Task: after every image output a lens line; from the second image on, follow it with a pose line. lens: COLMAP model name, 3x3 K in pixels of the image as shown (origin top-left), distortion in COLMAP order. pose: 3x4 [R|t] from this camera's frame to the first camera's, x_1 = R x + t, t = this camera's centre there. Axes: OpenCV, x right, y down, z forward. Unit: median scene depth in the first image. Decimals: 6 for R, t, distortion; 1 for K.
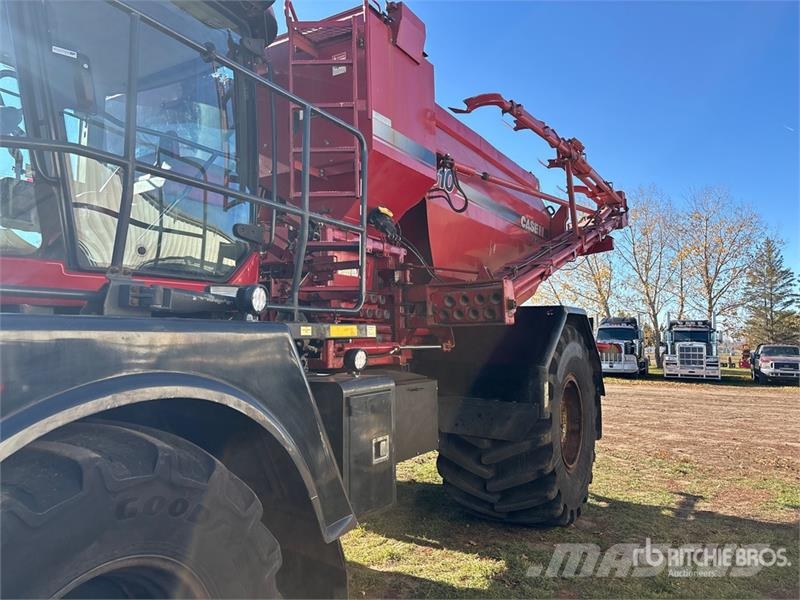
lens RADIAL K [[594.2, 0, 397.9], [0, 594.2, 297.5], [0, 0, 1]] dist [0.051887, -0.048926]
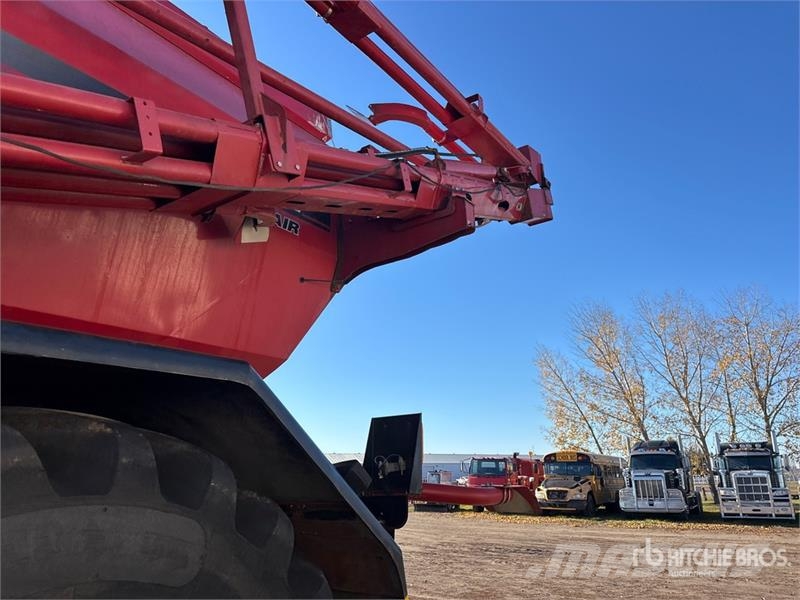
lens RADIAL K [[594.2, 0, 401.7], [0, 594.2, 298.8], [0, 0, 1]] dist [0.051887, -0.048926]
pose [[0.997995, -0.040873, -0.048327, 0.068355], [0.029660, 0.976514, -0.213403, 0.007903], [0.055915, 0.211542, 0.975768, 0.132746]]
